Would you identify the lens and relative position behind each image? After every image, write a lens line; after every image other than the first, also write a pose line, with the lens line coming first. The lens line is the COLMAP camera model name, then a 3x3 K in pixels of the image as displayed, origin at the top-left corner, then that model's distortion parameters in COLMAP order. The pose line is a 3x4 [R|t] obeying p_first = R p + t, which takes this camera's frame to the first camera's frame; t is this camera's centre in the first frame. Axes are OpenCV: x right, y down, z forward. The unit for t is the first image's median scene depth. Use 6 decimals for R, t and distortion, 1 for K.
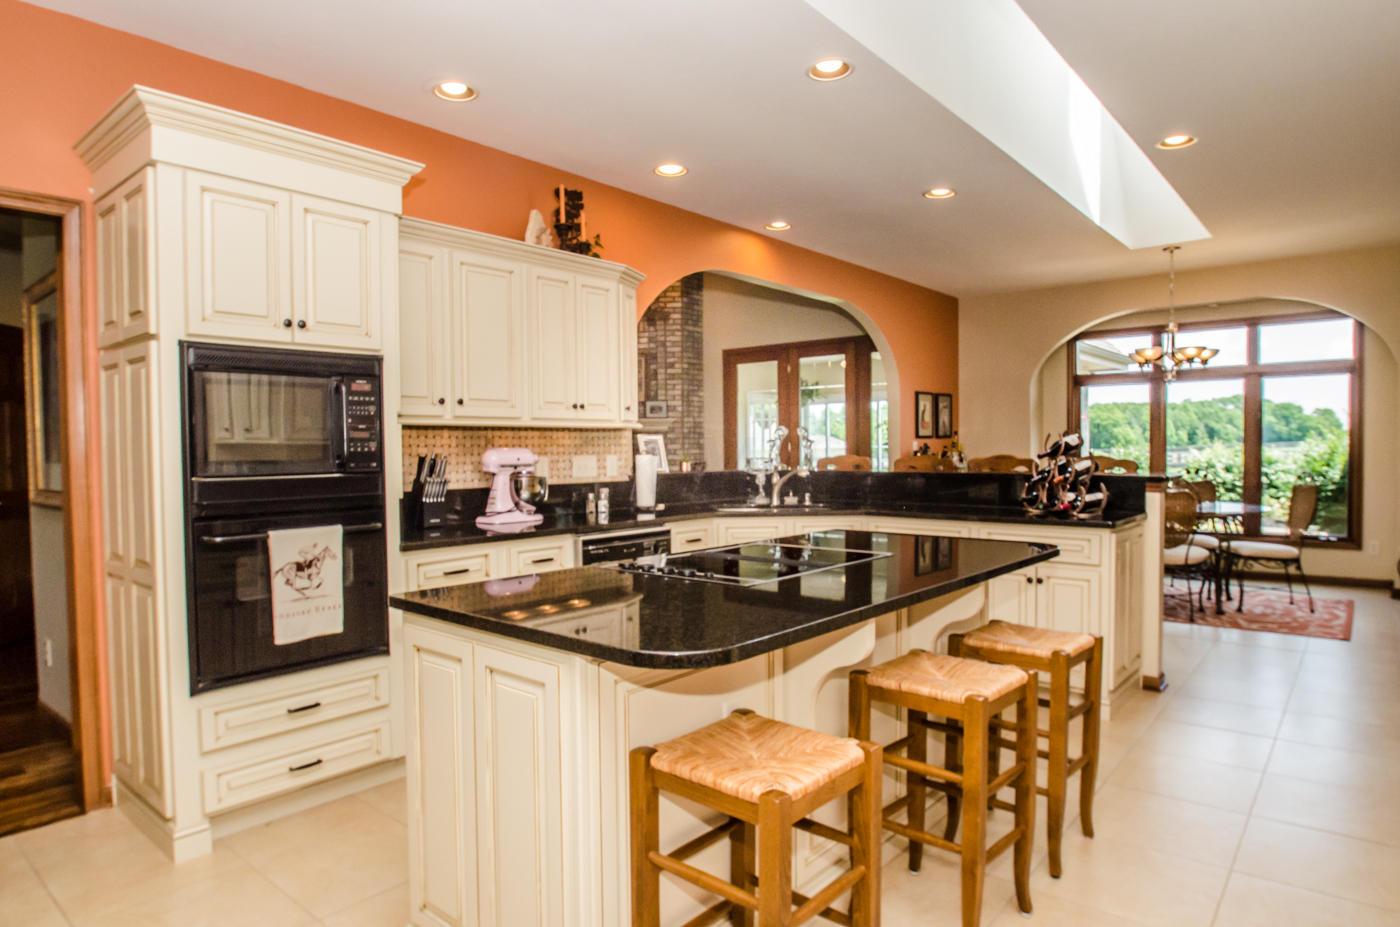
lens RADIAL K [[828.9, 0, 700.0], [0, 828.9, 463.5], [0, 0, 1]] dist [-0.002616, -0.035804]
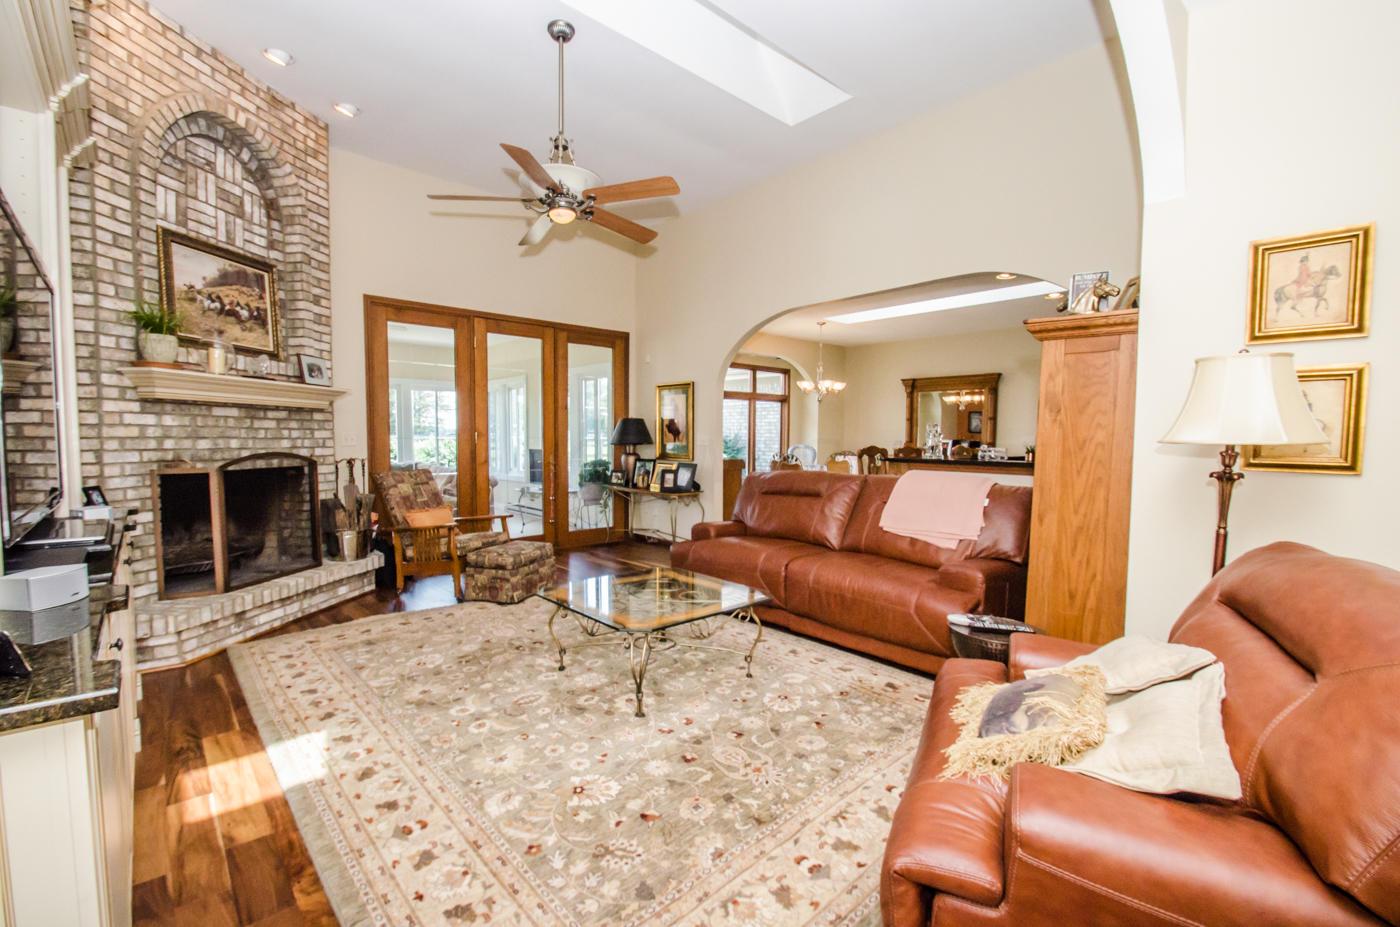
lens RADIAL K [[610.5, 0, 686.4], [0, 610.5, 471.5], [0, 0, 1]] dist [0.010969, -0.012721]
pose [[0.152431, -0.044516, 0.987311, -0.440240], [0.012929, 0.998989, 0.043047, -0.008972], [-0.988230, 0.006203, 0.152852, 0.665110]]
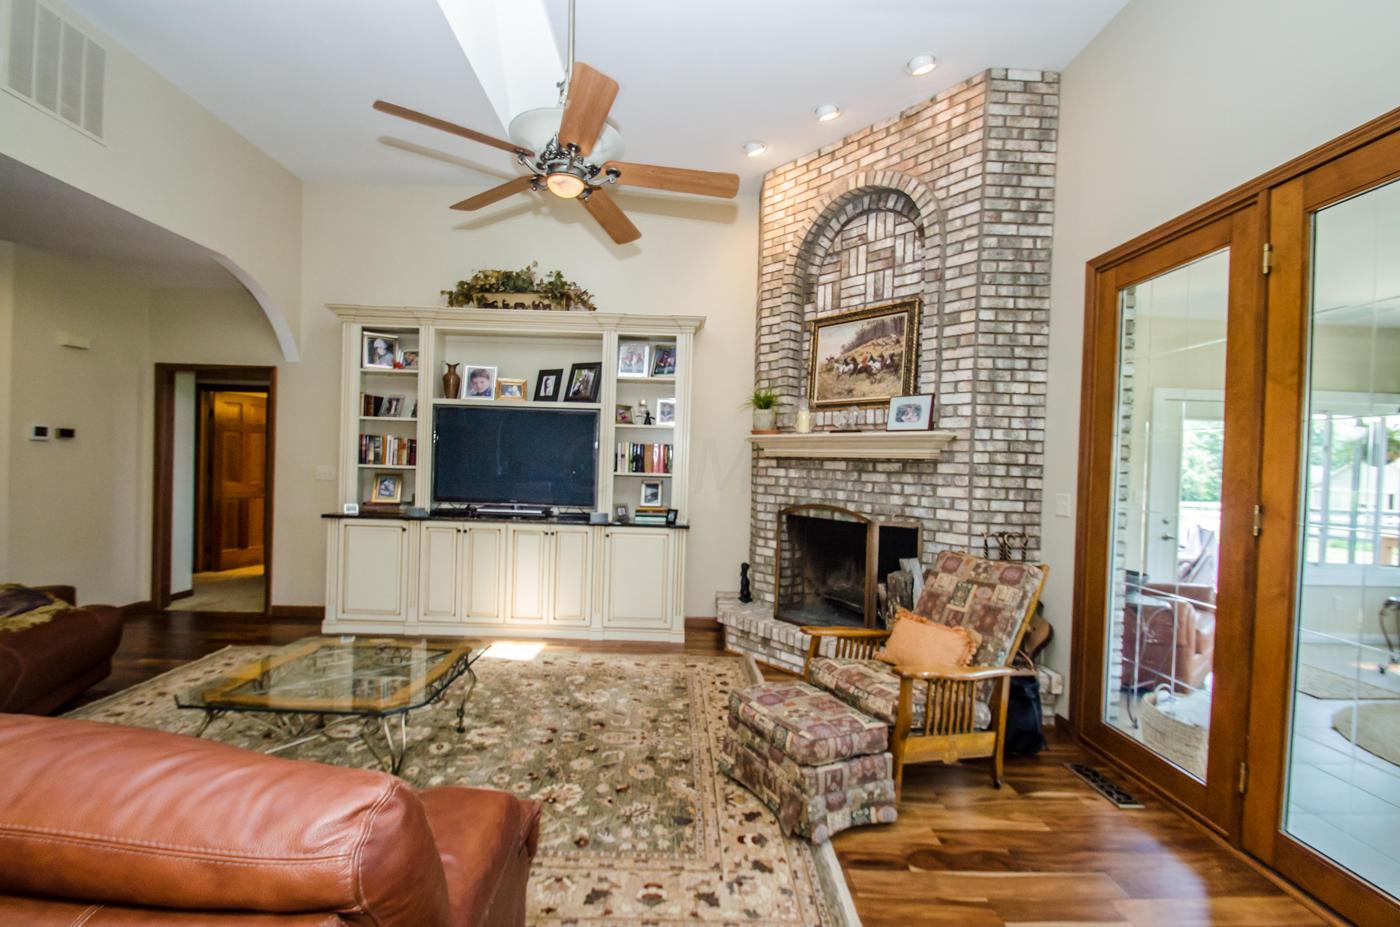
lens RADIAL K [[610.5, 0, 686.4], [0, 610.5, 471.5], [0, 0, 1]] dist [0.010969, -0.012721]
pose [[0.642178, 0.040158, -0.765503, 0.135872], [-0.054894, 0.998472, 0.006330, -0.026240], [0.764587, 0.037956, 0.643402, 0.666430]]
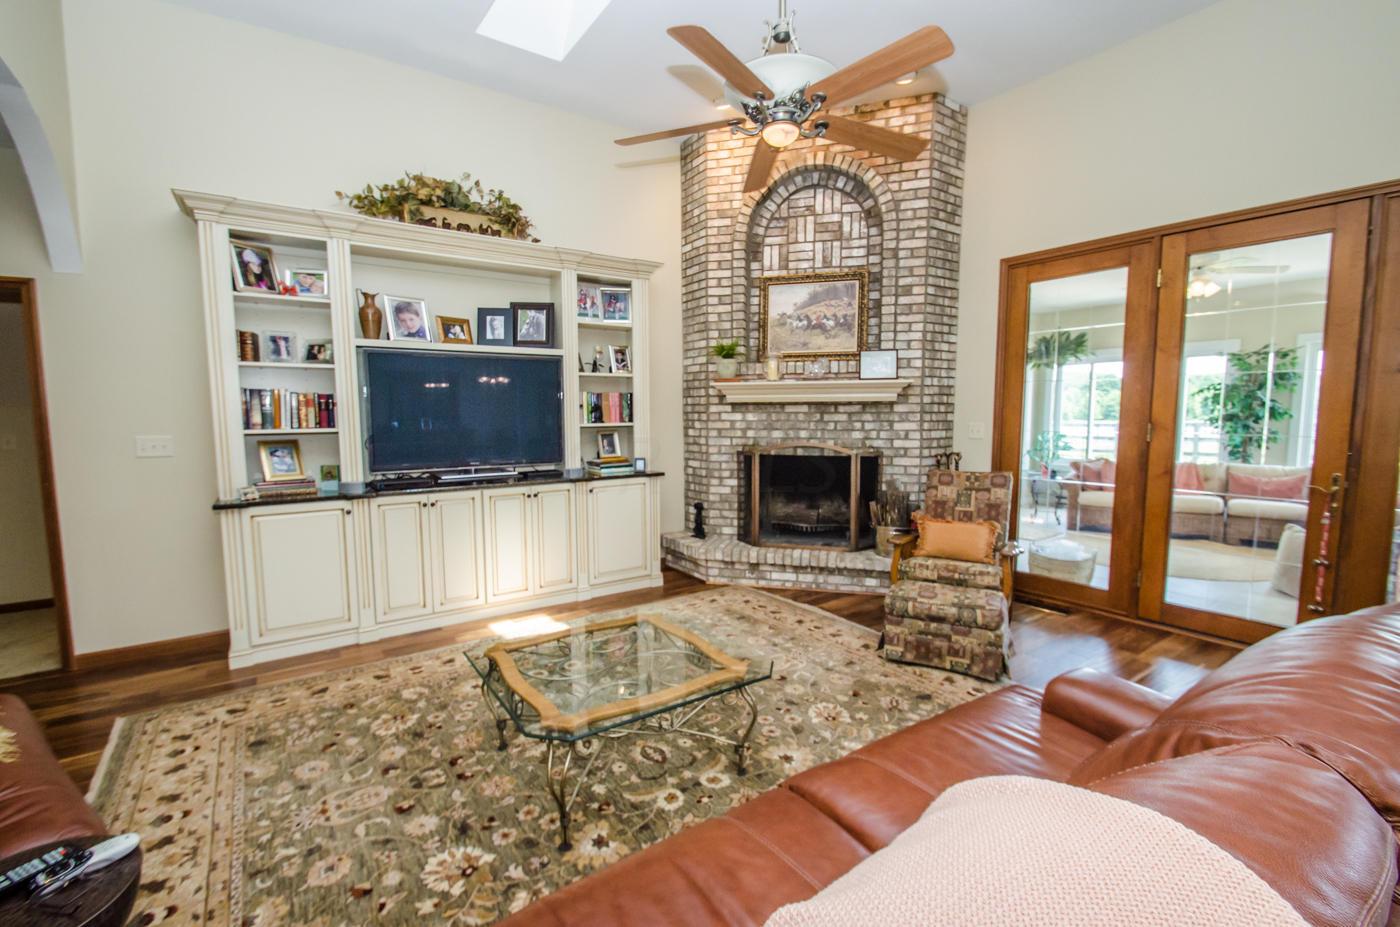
lens RADIAL K [[610.5, 0, 686.4], [0, 610.5, 471.5], [0, 0, 1]] dist [0.010969, -0.012721]
pose [[0.960378, 0.032969, -0.276743, -0.060590], [-0.010875, 0.996655, 0.080995, -0.022061], [0.278487, -0.074776, 0.957525, 0.523157]]
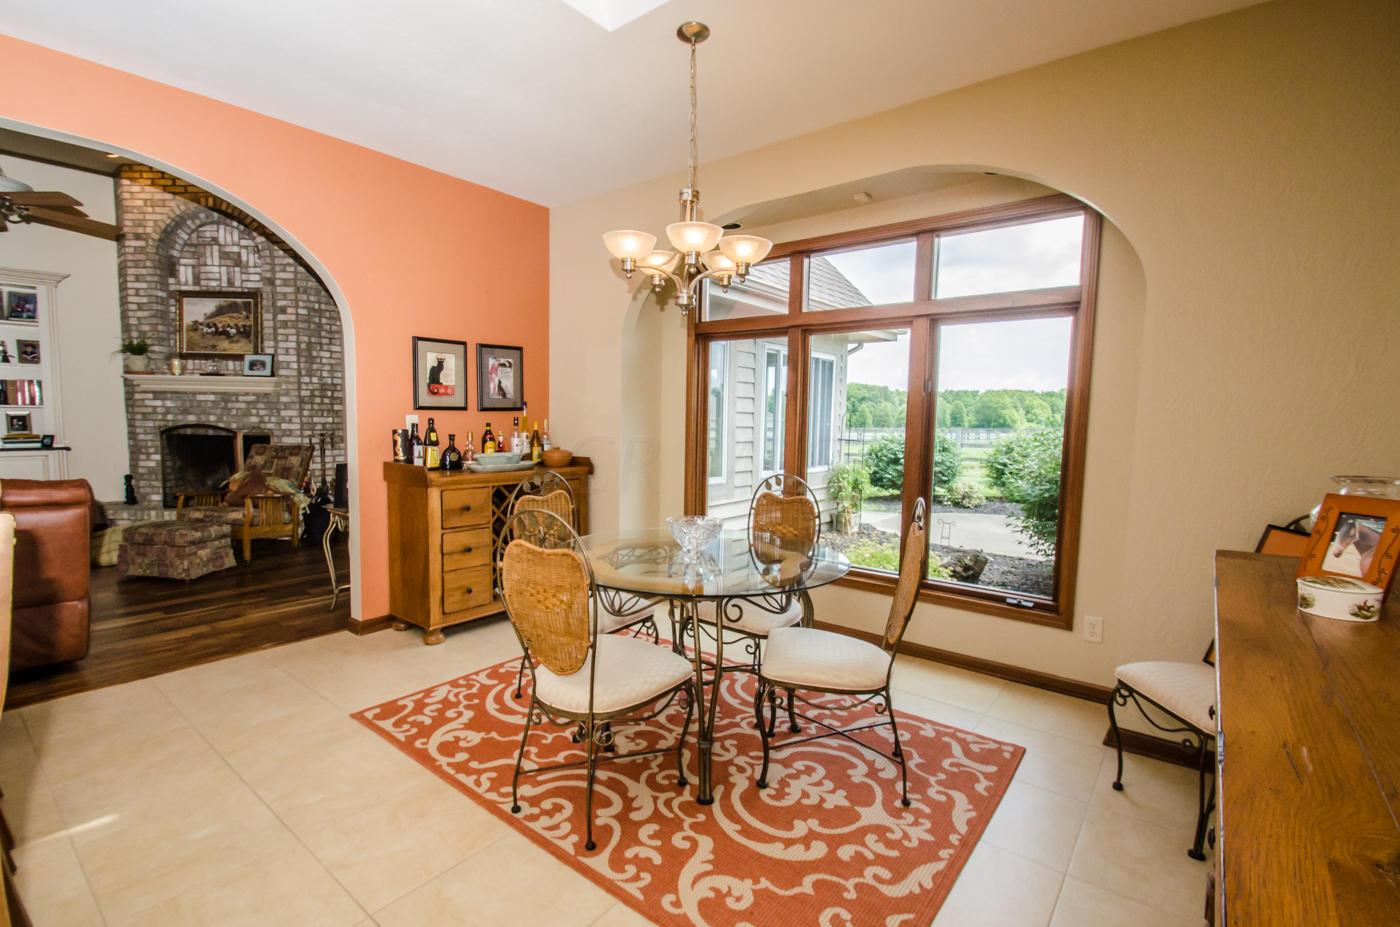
lens RADIAL K [[644.6, 0, 695.7], [0, 644.6, 474.0], [0, 0, 1]] dist [0.010632, -0.017369]
pose [[0.999385, 0.028564, 0.020357, 0.350986], [-0.029932, 0.997069, 0.070410, -0.017489], [-0.018286, -0.070976, 0.997310, 0.367515]]
